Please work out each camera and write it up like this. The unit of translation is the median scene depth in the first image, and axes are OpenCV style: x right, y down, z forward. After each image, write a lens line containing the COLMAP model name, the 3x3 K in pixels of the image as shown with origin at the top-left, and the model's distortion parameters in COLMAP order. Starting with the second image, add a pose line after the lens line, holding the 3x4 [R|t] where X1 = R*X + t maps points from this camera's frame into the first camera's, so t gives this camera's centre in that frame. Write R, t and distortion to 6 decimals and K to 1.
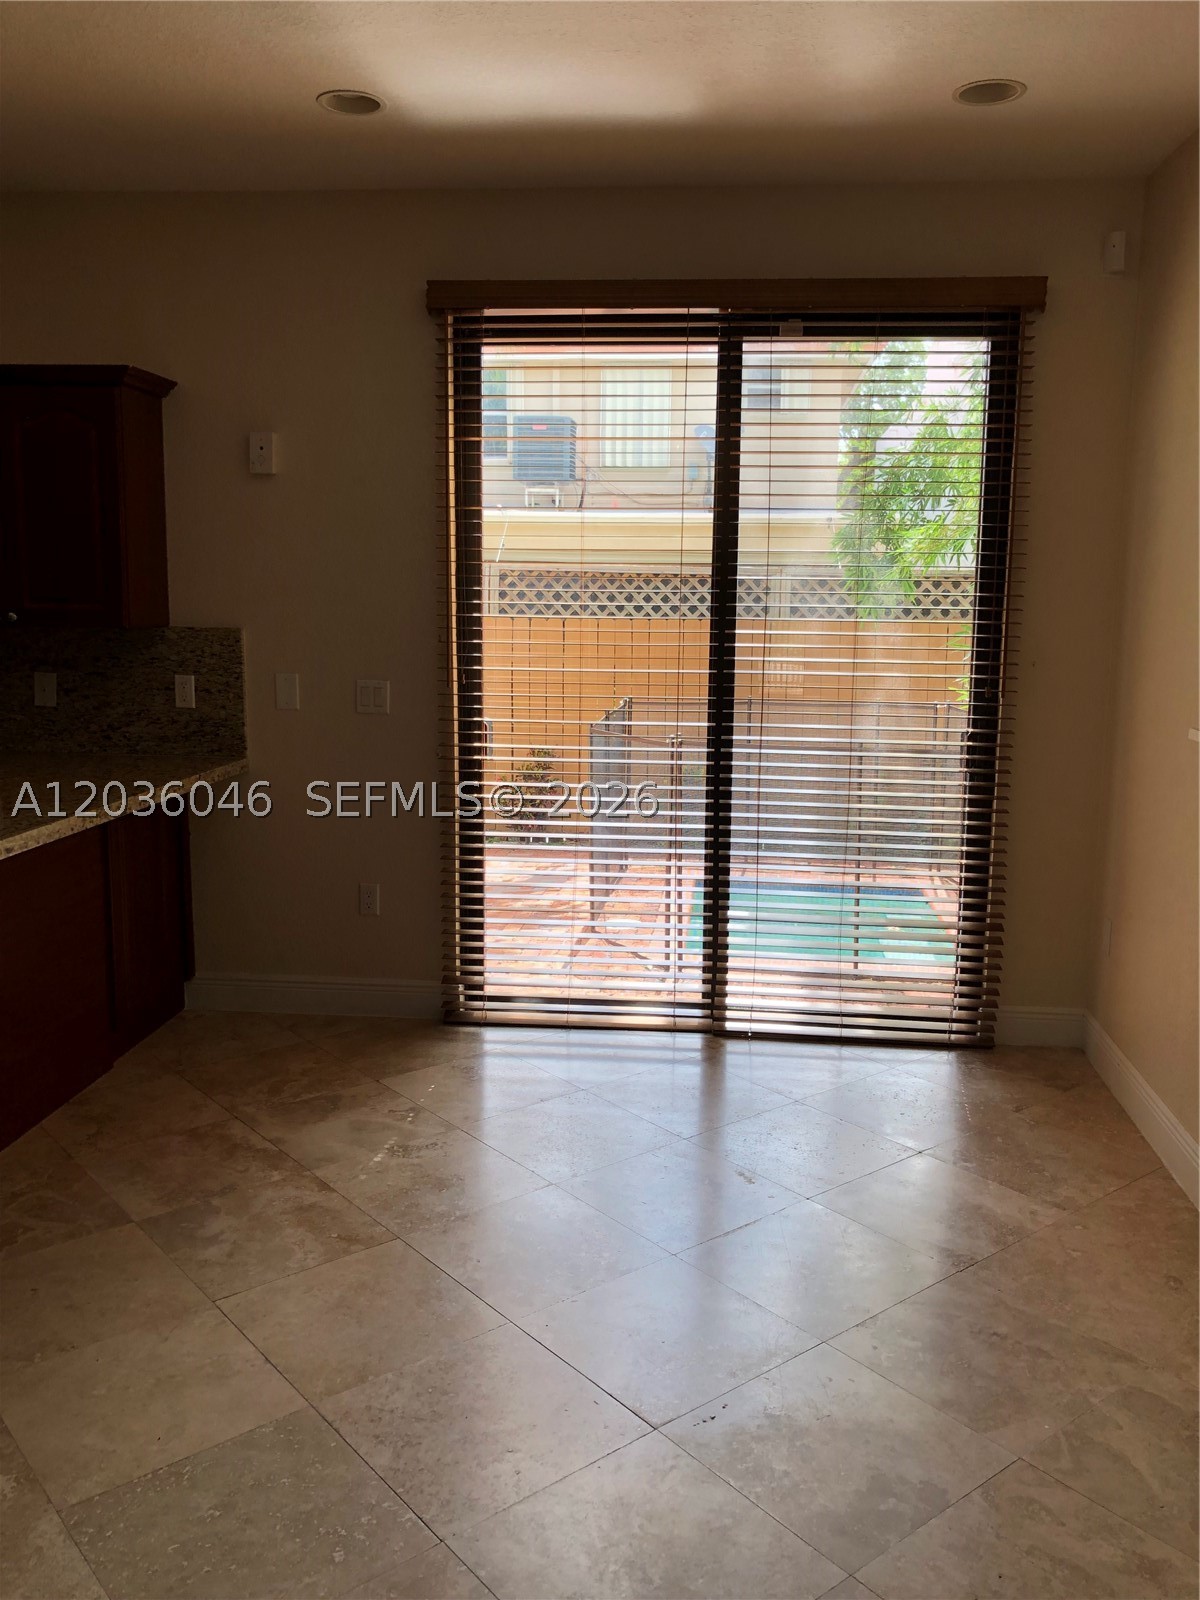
lens RADIAL K [[1320.4, 0, 598.7], [0, 1320.4, 786.7], [0, 0, 1]] dist [0.025226, -0.012697]
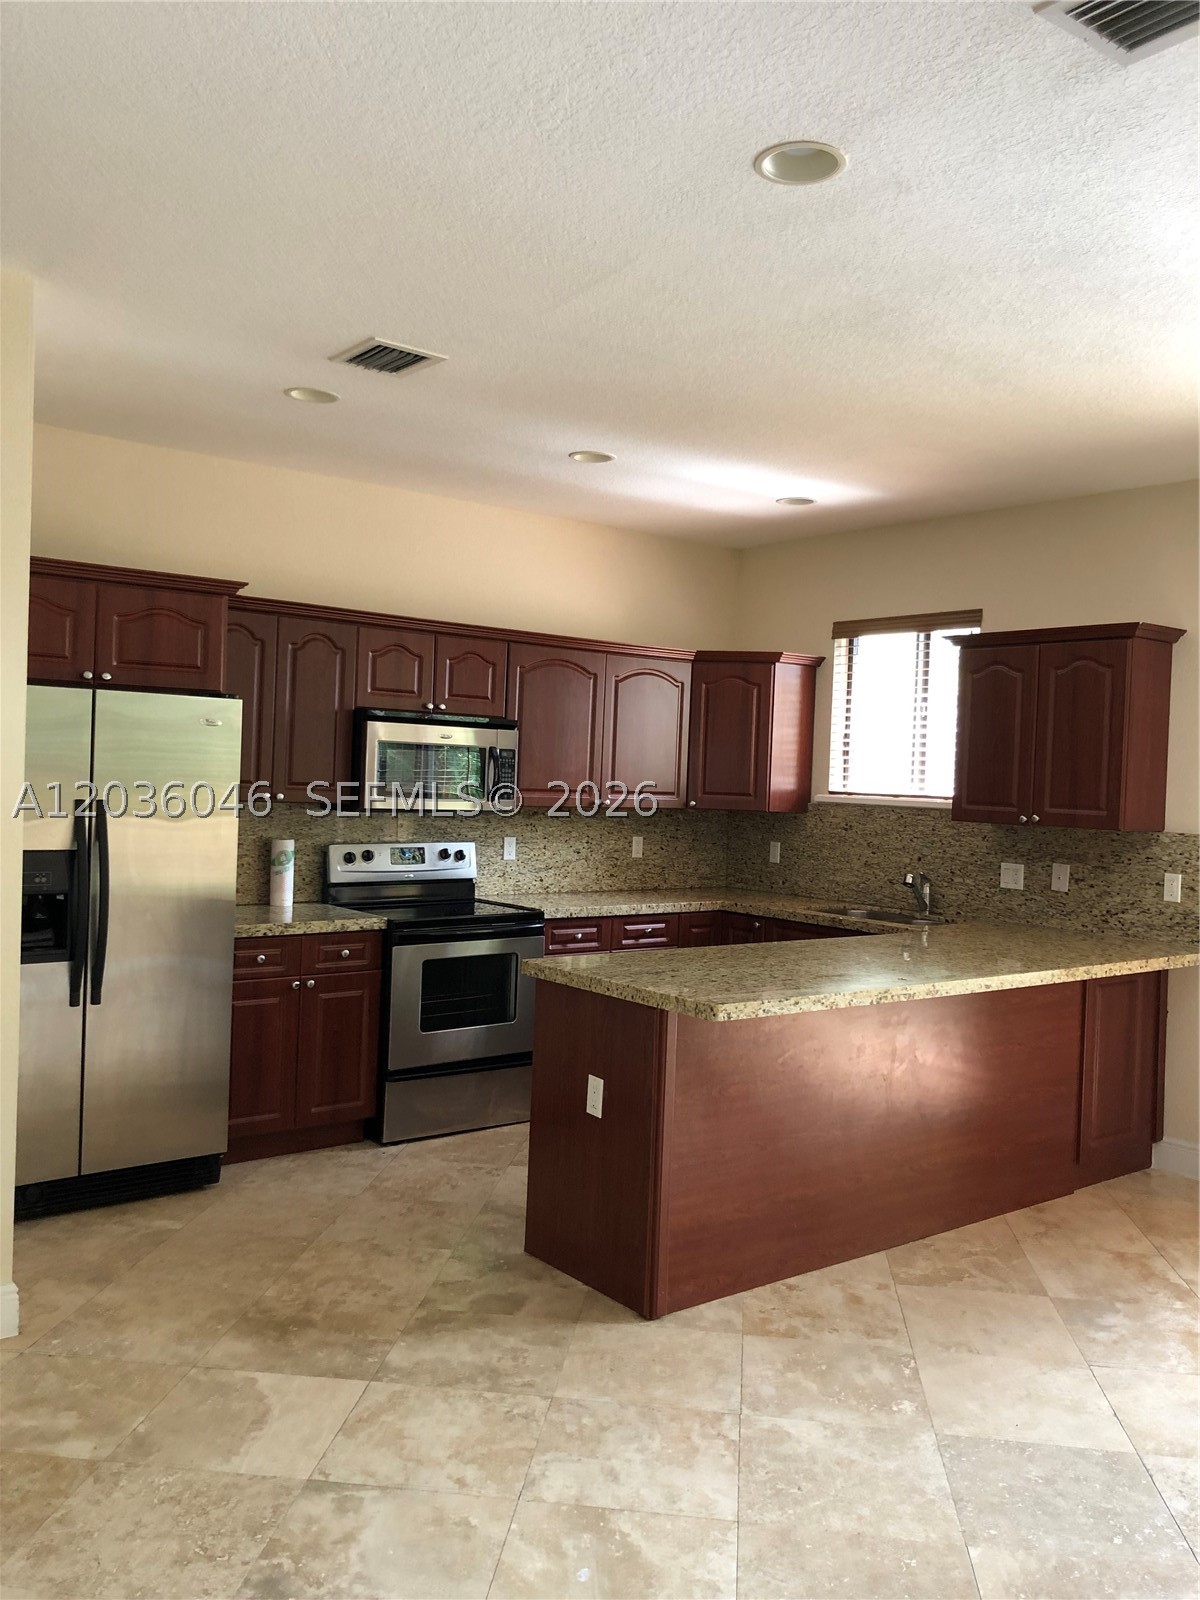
lens RADIAL K [[1320.4, 0, 599.6], [0, 1320.4, 798.3], [0, 0, 1]] dist [0.025226, -0.012697]
pose [[0.696352, 0.028816, -0.717122, 0.210558], [-0.133543, 0.986946, -0.090017, 0.027967], [0.705167, 0.158450, 0.691110, -0.213107]]
